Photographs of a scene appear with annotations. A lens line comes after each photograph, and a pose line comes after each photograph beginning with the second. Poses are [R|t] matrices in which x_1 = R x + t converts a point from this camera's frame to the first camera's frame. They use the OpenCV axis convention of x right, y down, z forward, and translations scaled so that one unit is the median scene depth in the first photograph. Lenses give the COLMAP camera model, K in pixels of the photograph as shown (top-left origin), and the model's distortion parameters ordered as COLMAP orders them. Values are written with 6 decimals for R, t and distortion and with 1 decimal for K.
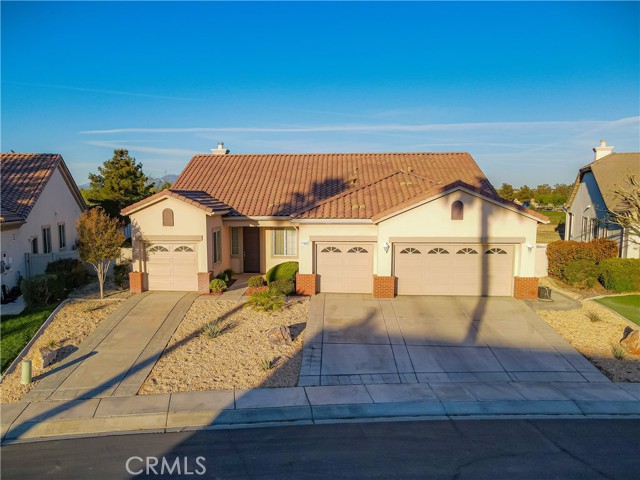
lens RADIAL K [[513.7, 0, 290.3], [0, 513.7, 257.0], [0, 0, 1]] dist [0.001681, 0.009754]
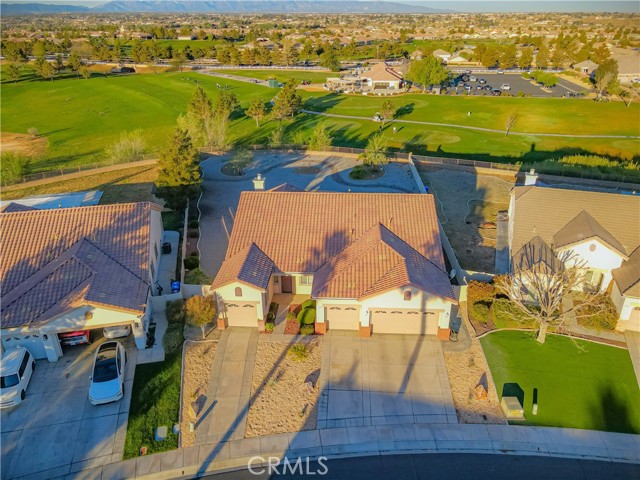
lens RADIAL K [[468.1, 0, 320.0], [0, 468.1, 240.0], [0, 0, 1]] dist [0.005127, 0.008844]
pose [[0.999693, -0.011893, 0.021730, -0.002673], [0.004482, 0.949563, 0.313545, -0.759219], [-0.024363, -0.313351, 0.949325, -0.432843]]
